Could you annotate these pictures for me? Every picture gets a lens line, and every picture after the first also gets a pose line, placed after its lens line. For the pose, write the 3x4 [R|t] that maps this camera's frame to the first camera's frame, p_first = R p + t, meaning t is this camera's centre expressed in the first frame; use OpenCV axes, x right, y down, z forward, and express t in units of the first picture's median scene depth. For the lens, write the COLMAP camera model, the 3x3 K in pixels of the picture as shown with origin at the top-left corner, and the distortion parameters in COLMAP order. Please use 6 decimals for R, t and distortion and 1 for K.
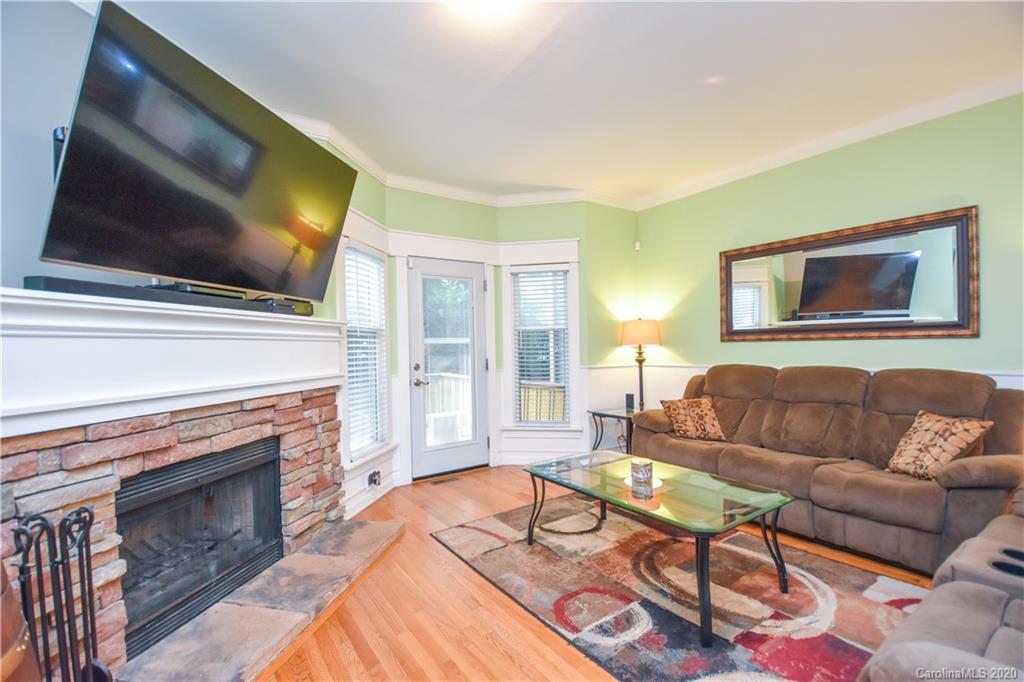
lens RADIAL K [[450.7, 0, 510.2], [0, 450.7, 353.2], [0, 0, 1]] dist [0.019167, -0.023175]
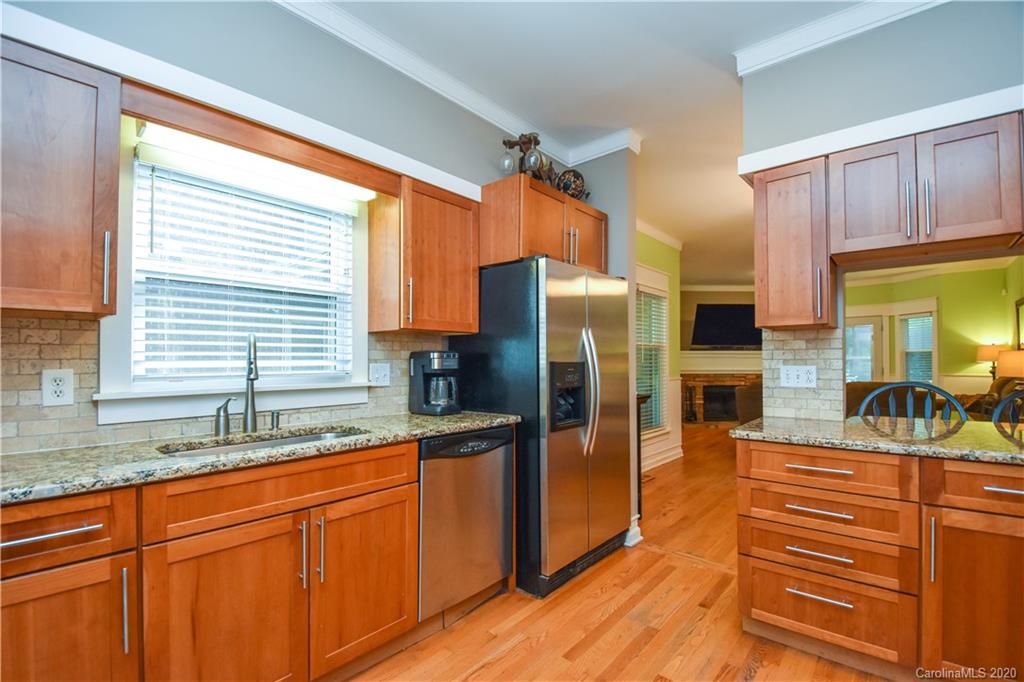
lens RADIAL K [[450.7, 0, 510.2], [0, 450.7, 353.2], [0, 0, 1]] dist [0.019167, -0.023175]
pose [[0.243337, -0.002116, -0.969939, 2.267706], [-0.018300, 0.999810, -0.006772, -0.011999], [0.969769, 0.019397, 0.243252, -1.519358]]
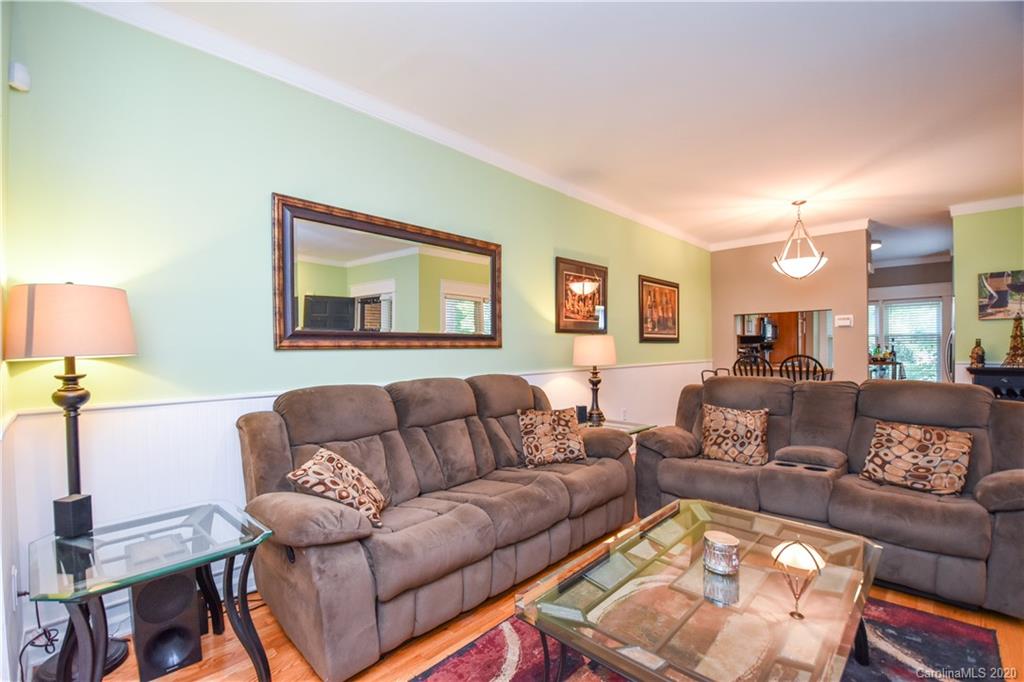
lens RADIAL K [[450.7, 0, 510.2], [0, 450.7, 353.2], [0, 0, 1]] dist [0.019167, -0.023175]
pose [[-0.194423, 0.009857, 0.980868, -0.232830], [0.031572, 0.999494, -0.003787, -0.014452], [-0.980410, 0.030232, -0.194636, 1.247677]]
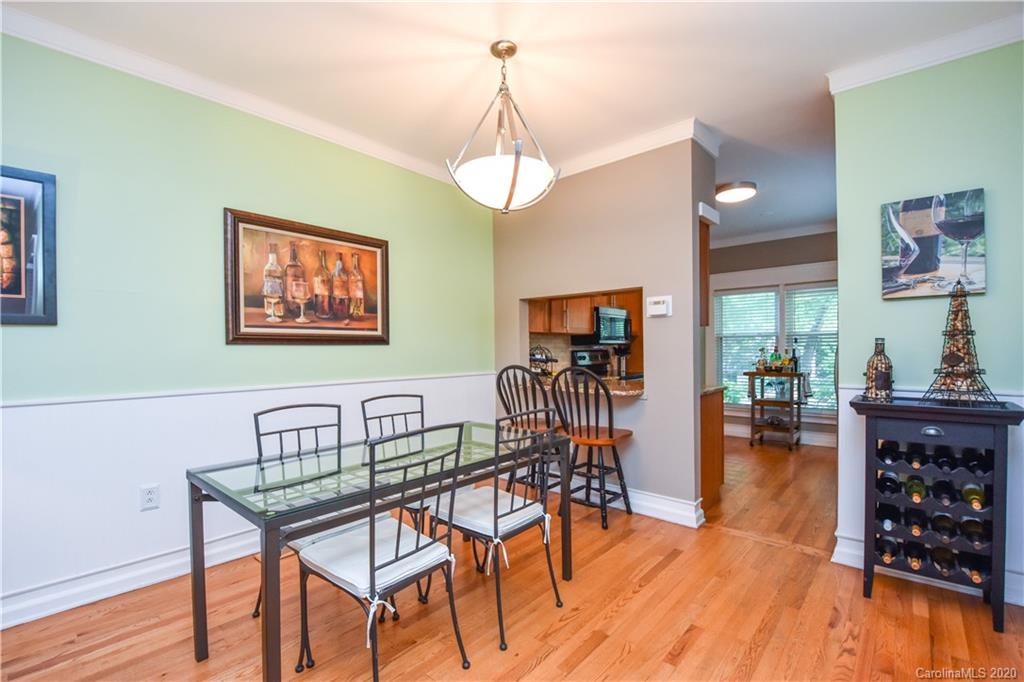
lens RADIAL K [[452.7, 0, 504.6], [0, 452.7, 354.9], [0, 0, 1]] dist [0.018451, -0.029116]
pose [[-0.228361, 0.006040, 0.973558, 0.471560], [0.029805, 0.999555, 0.000790, -0.009635], [-0.973120, 0.029197, -0.228440, -0.028537]]
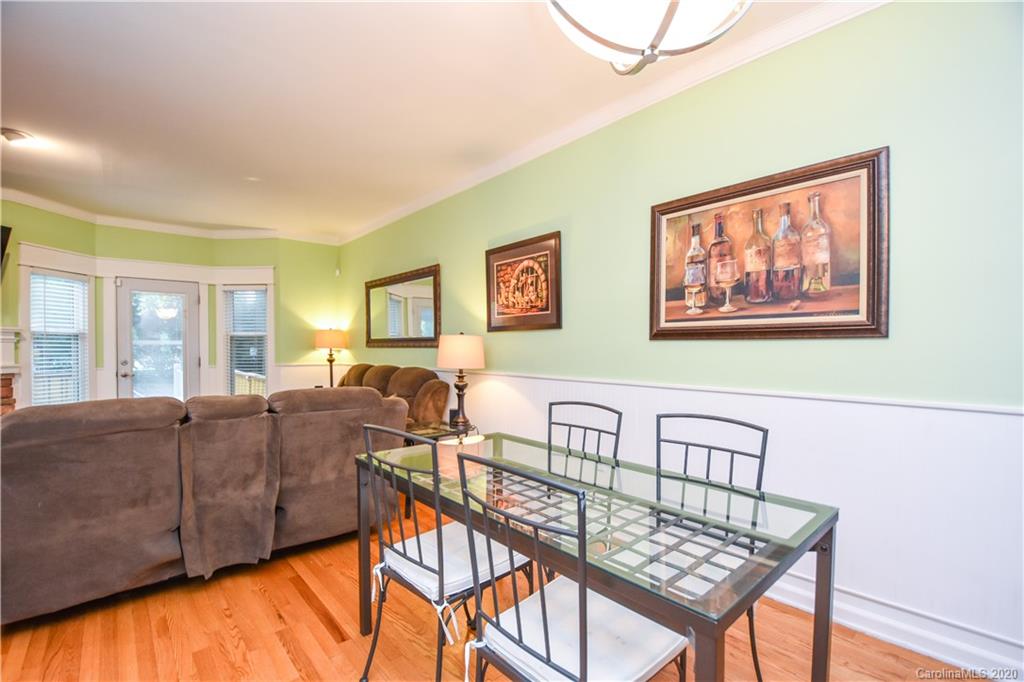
lens RADIAL K [[450.7, 0, 510.2], [0, 450.7, 353.2], [0, 0, 1]] dist [0.019167, -0.023175]
pose [[0.993748, 0.016267, 0.110457, 1.139943], [-0.015757, 0.999861, -0.005483, -0.010453], [-0.110531, 0.003708, 0.993866, -0.622307]]
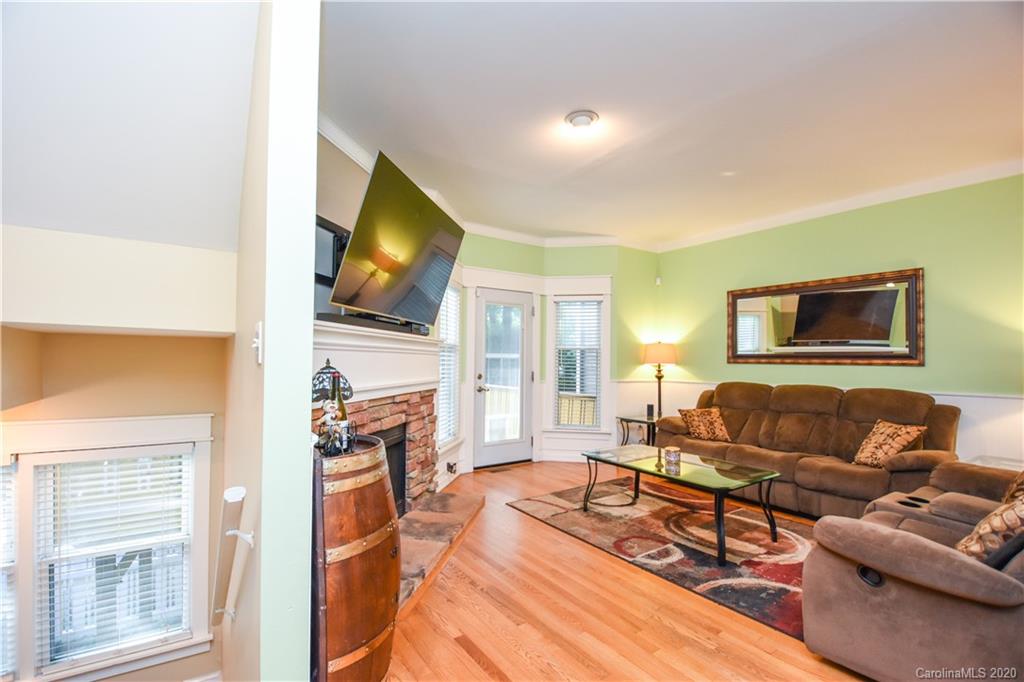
lens RADIAL K [[450.7, 0, 510.2], [0, 450.7, 353.2], [0, 0, 1]] dist [0.019167, -0.023175]
pose [[0.999559, 0.029634, 0.001680, -0.194566], [-0.029565, 0.999050, -0.032009, 0.005891], [-0.002627, 0.031945, 0.999486, -0.349576]]
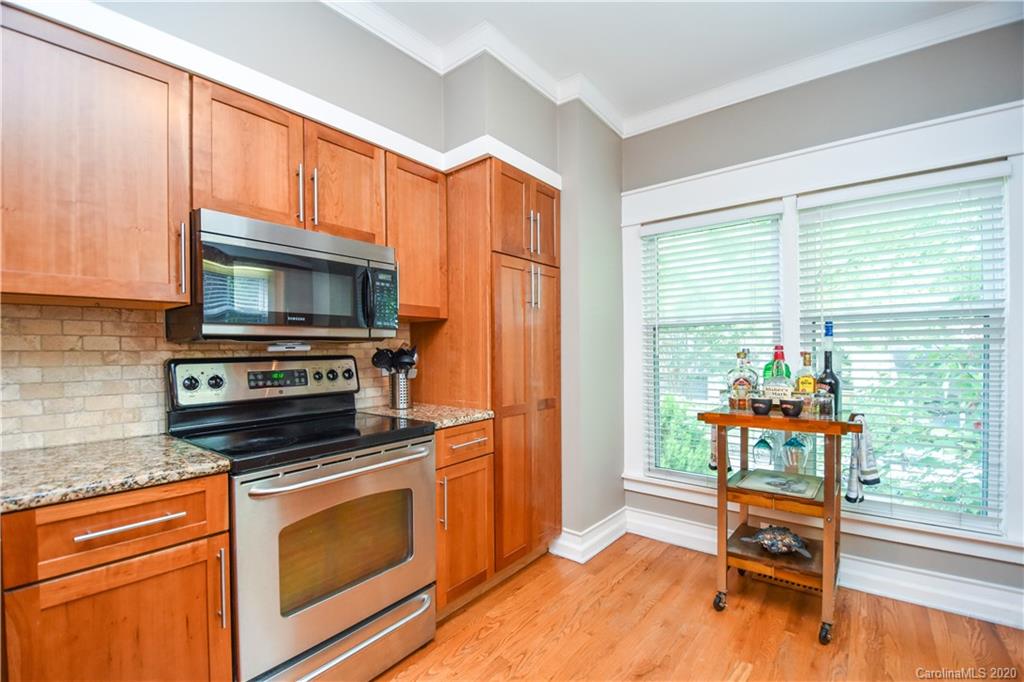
lens RADIAL K [[450.7, 0, 510.2], [0, 450.7, 353.2], [0, 0, 1]] dist [0.019167, -0.023175]
pose [[-0.271683, 0.012632, 0.962304, 1.575718], [0.033828, 0.999421, -0.003569, -0.008852], [-0.961792, 0.031583, -0.271953, -1.043144]]
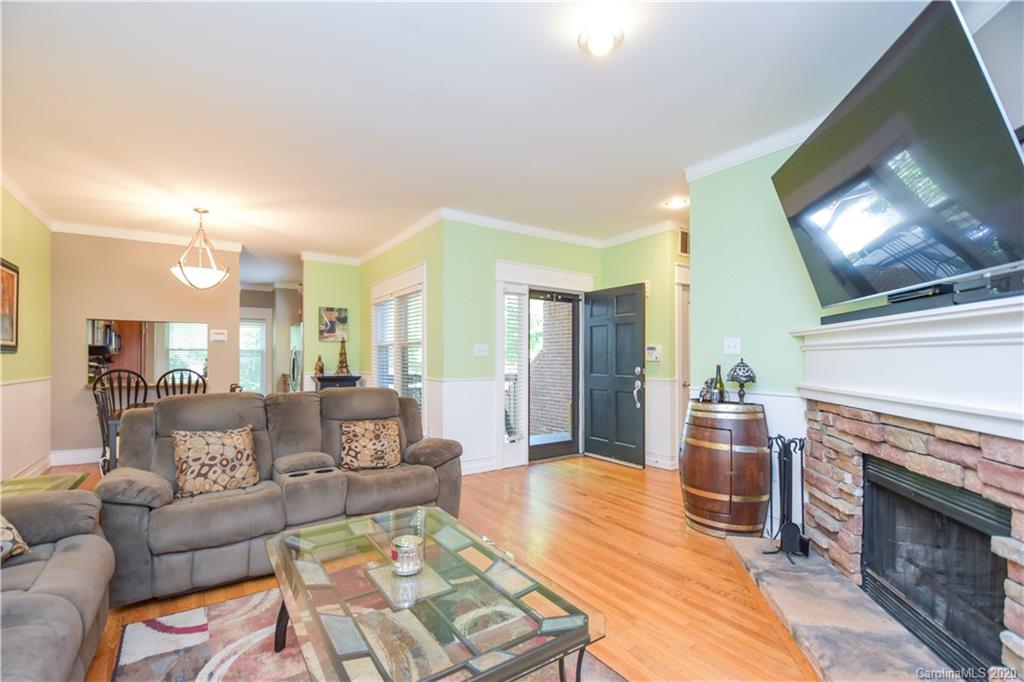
lens RADIAL K [[450.7, 0, 510.2], [0, 450.7, 353.2], [0, 0, 1]] dist [0.019167, -0.023175]
pose [[-0.999852, 0.016710, 0.004090, 0.120342], [0.016739, 0.999835, 0.007043, -0.029873], [-0.003972, 0.007111, -0.999967, 1.484725]]
